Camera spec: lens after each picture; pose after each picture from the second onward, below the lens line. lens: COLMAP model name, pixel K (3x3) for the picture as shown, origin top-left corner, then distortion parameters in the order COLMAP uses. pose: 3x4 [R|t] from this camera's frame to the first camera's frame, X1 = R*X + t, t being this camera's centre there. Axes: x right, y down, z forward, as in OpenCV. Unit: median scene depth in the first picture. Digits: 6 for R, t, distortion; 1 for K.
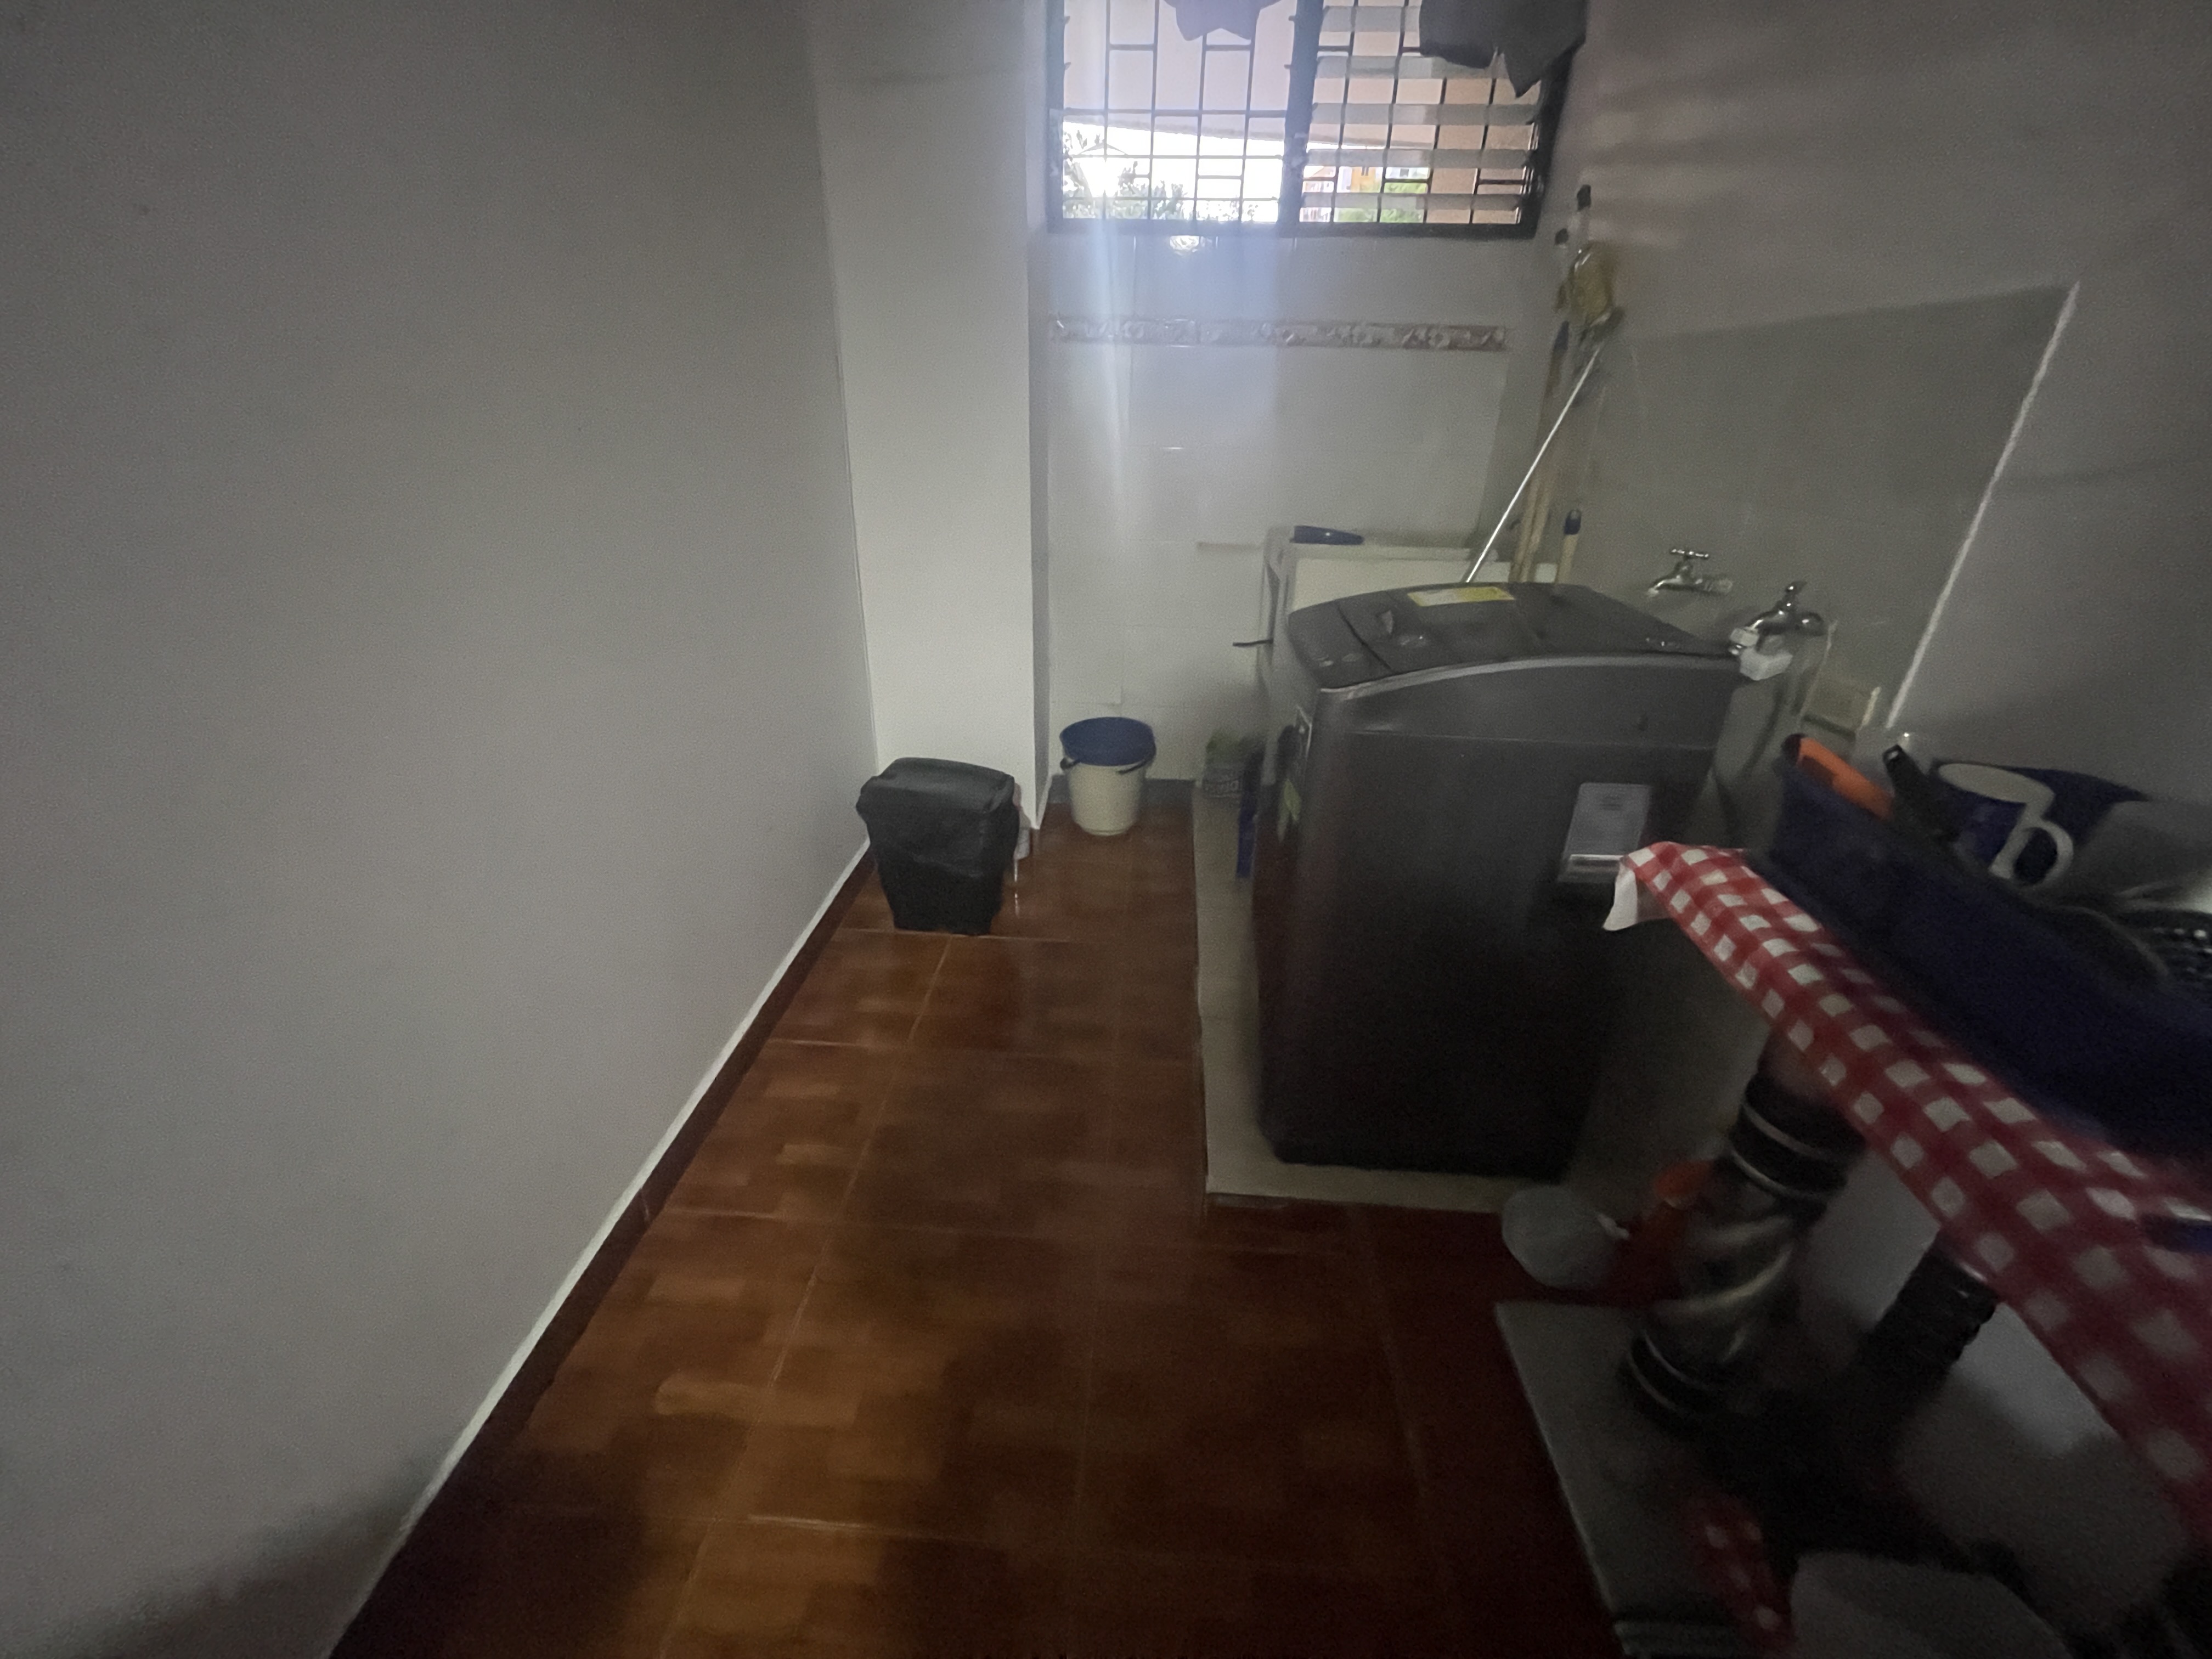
lens RADIAL K [[893.1, 0, 1092.9], [0, 893.1, 830.0], [0, 0, 1]] dist [0.001206, 0.000149]
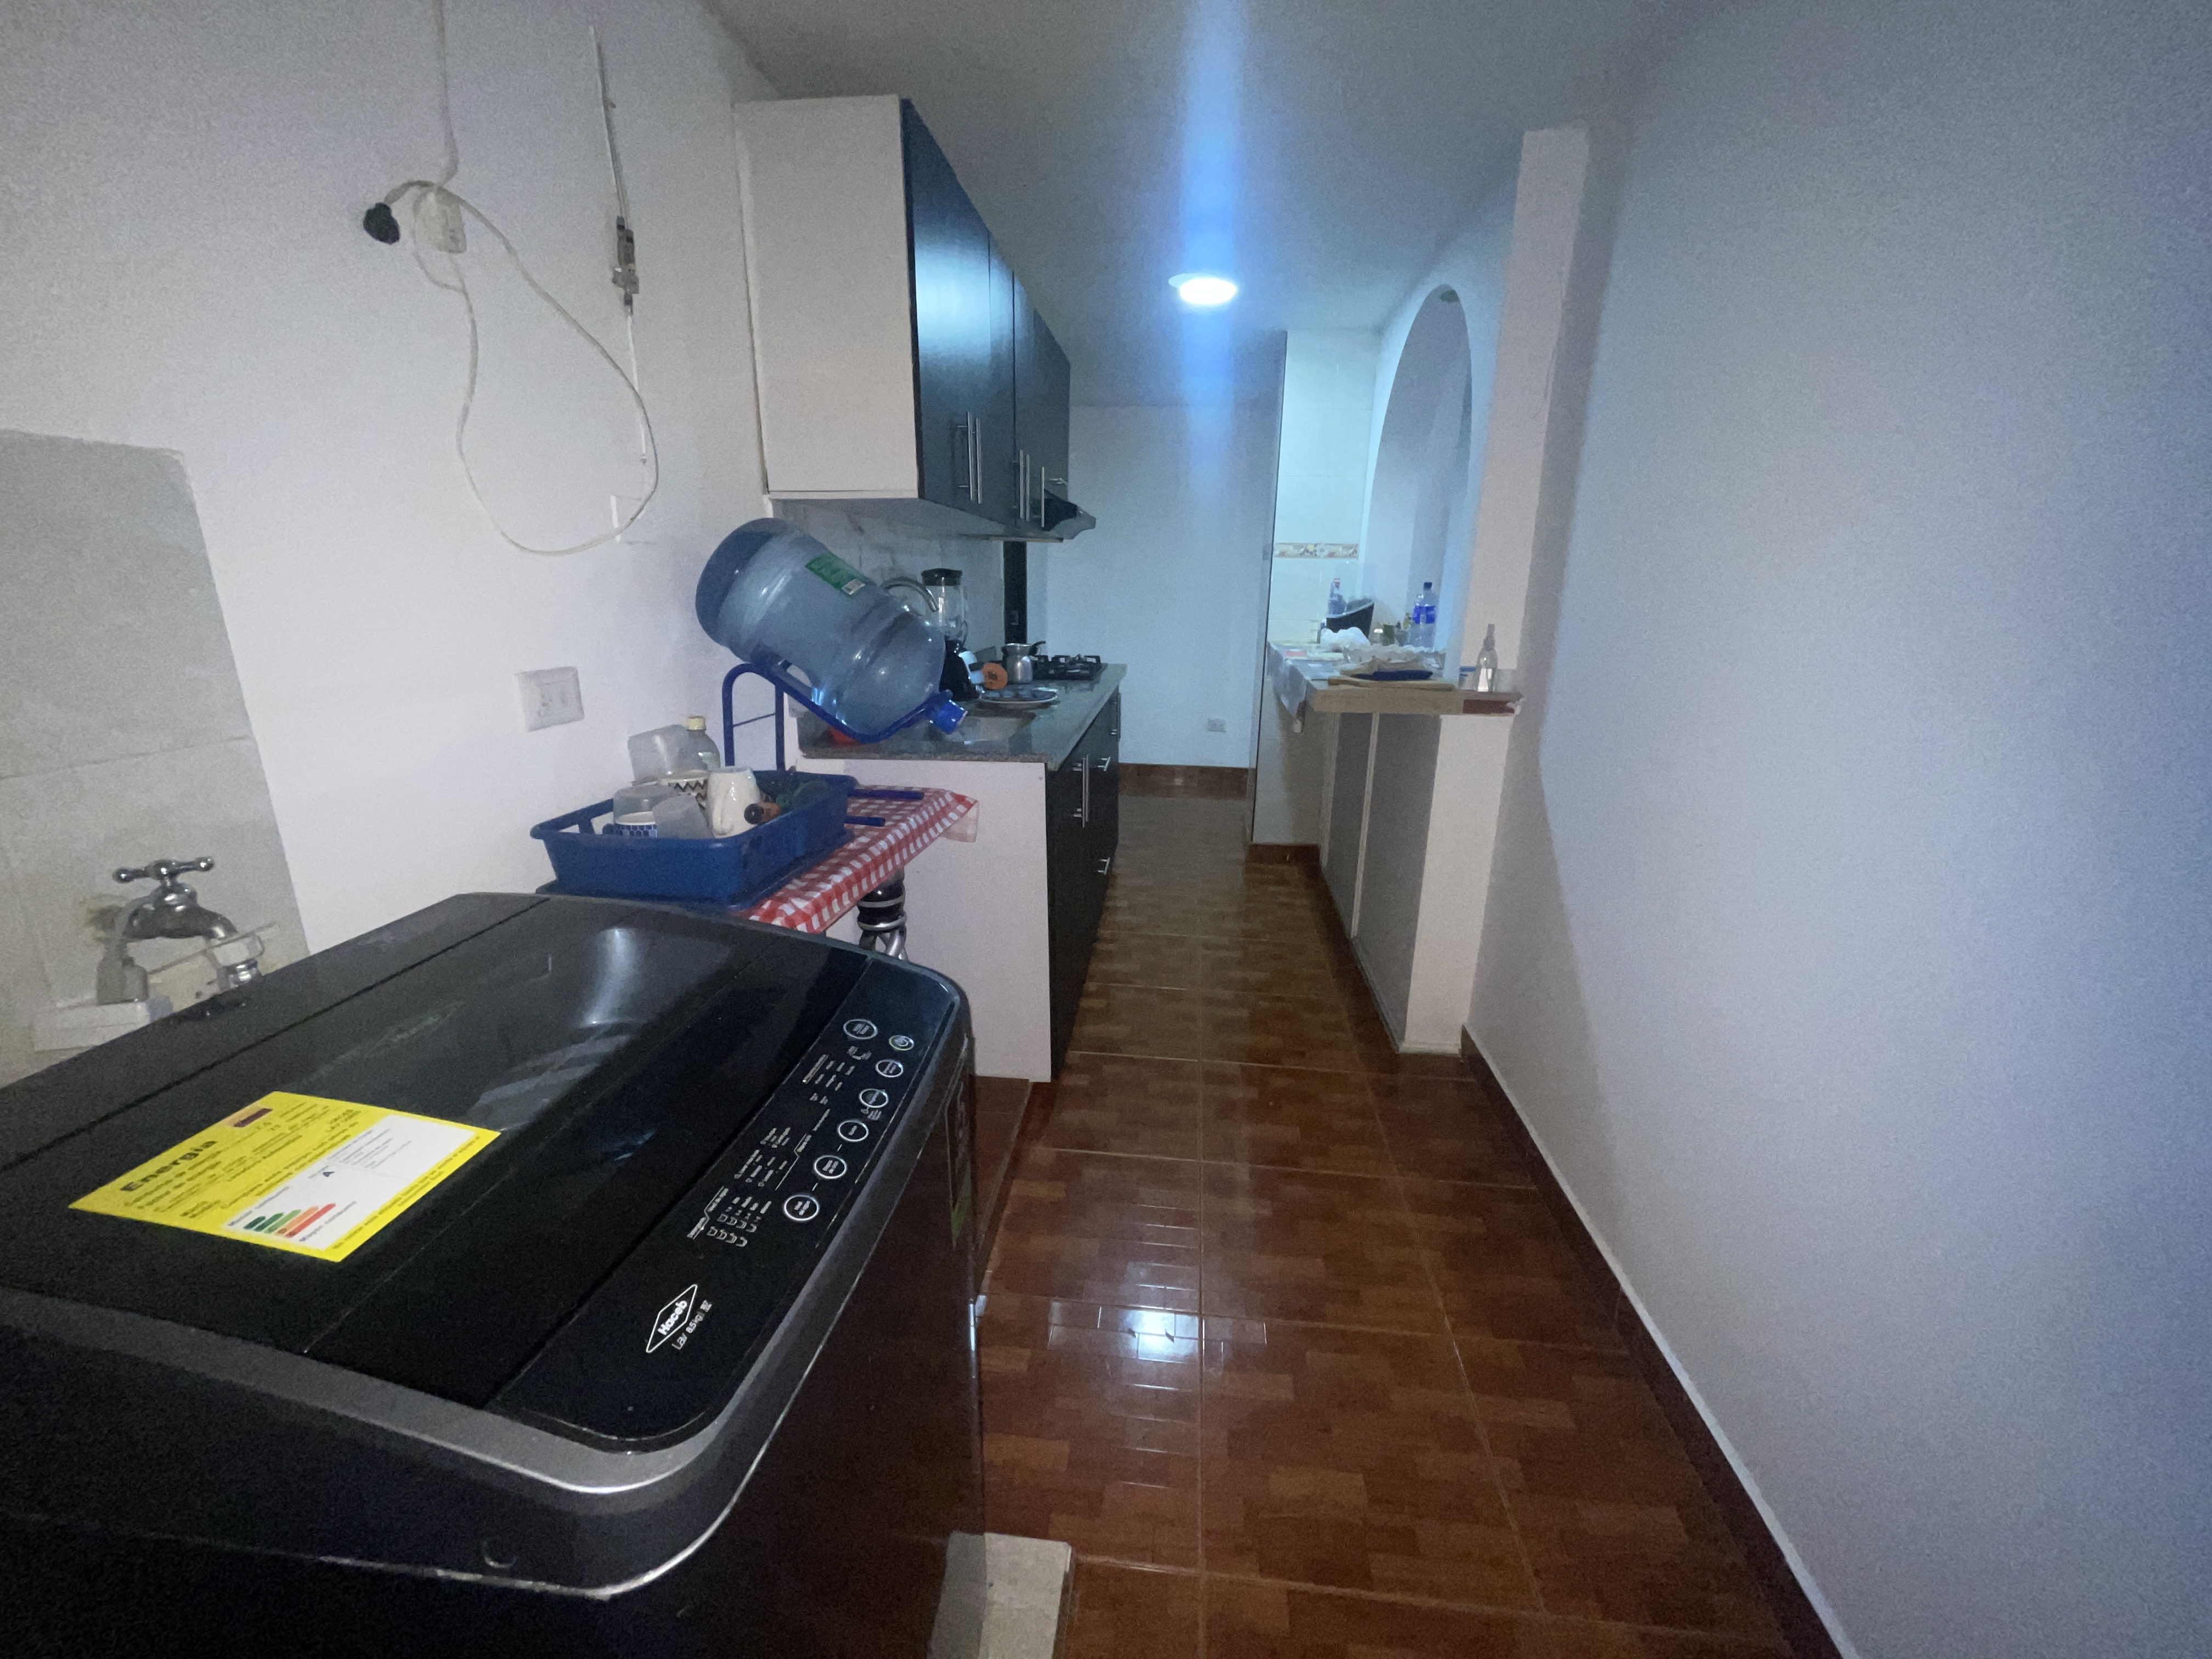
lens RADIAL K [[893.1, 0, 1097.7], [0, 893.1, 826.4], [0, 0, 1]] dist [0.001206, 0.000149]
pose [[-0.998669, -0.036722, 0.036214, 0.183519], [-0.002730, 0.738821, 0.673896, -1.200168], [-0.051503, 0.672900, -0.737938, 2.305519]]
